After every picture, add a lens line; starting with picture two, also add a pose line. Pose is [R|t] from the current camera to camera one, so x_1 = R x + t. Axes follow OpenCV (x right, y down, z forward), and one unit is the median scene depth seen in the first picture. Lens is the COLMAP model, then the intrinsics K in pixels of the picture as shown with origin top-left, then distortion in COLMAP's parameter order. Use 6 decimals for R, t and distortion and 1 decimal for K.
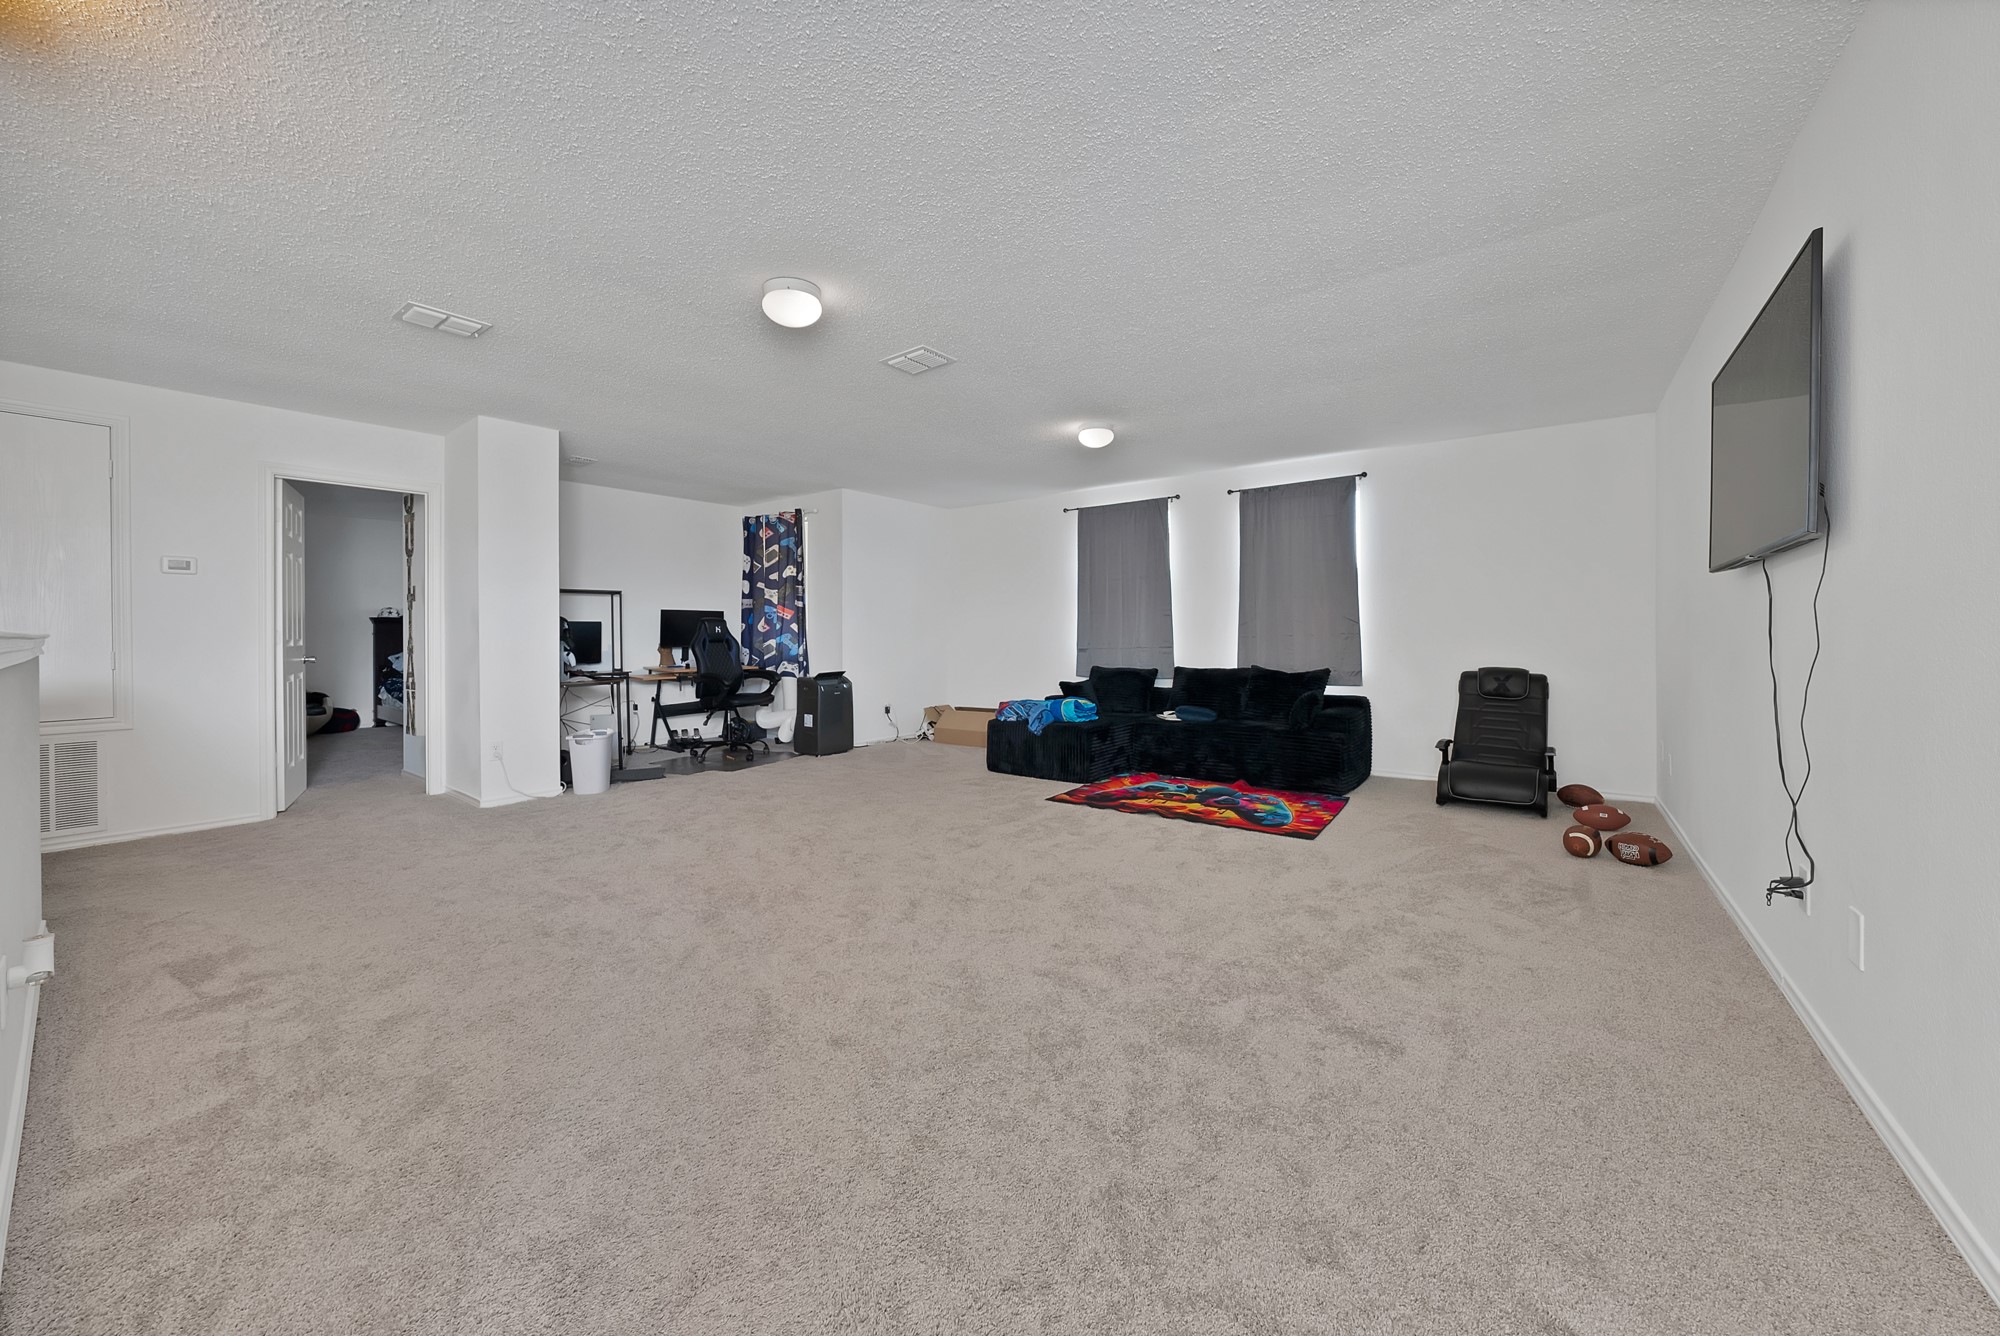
lens RADIAL K [[714.8, 0, 1000.5], [0, 714.8, 658.1], [0, 0, 1]] dist [-0.013911, 0.000138]
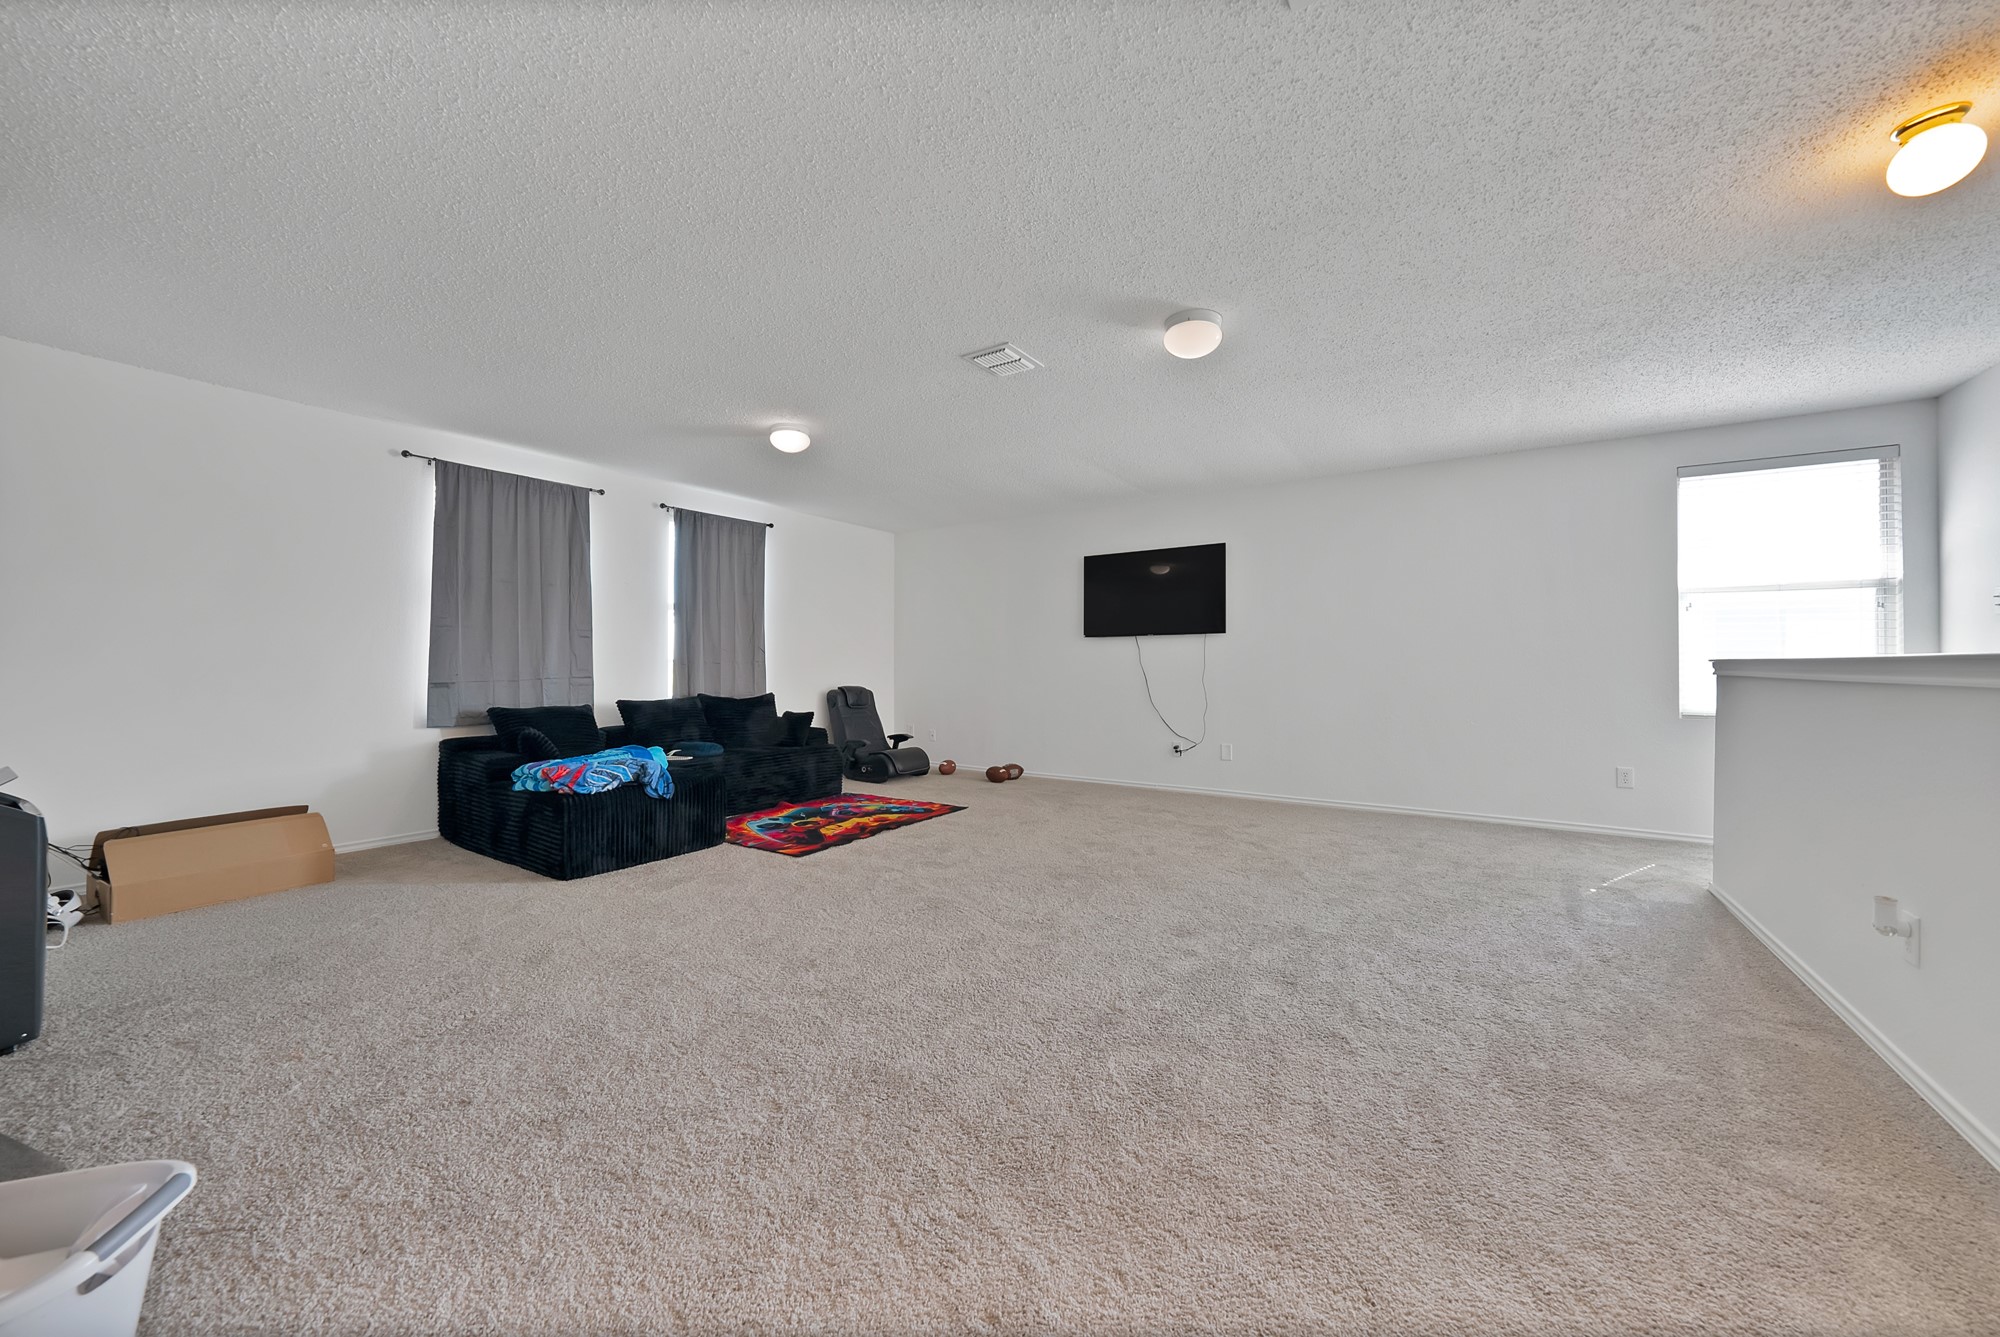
lens RADIAL K [[714.8, 0, 1000.5], [0, 714.8, 658.6], [0, 0, 1]] dist [-0.013911, 0.000138]
pose [[-0.062003, 0.013489, 0.997985, -0.615201], [0.032137, 0.999417, -0.011512, -0.012910], [-0.997558, 0.031358, -0.062400, 0.630509]]
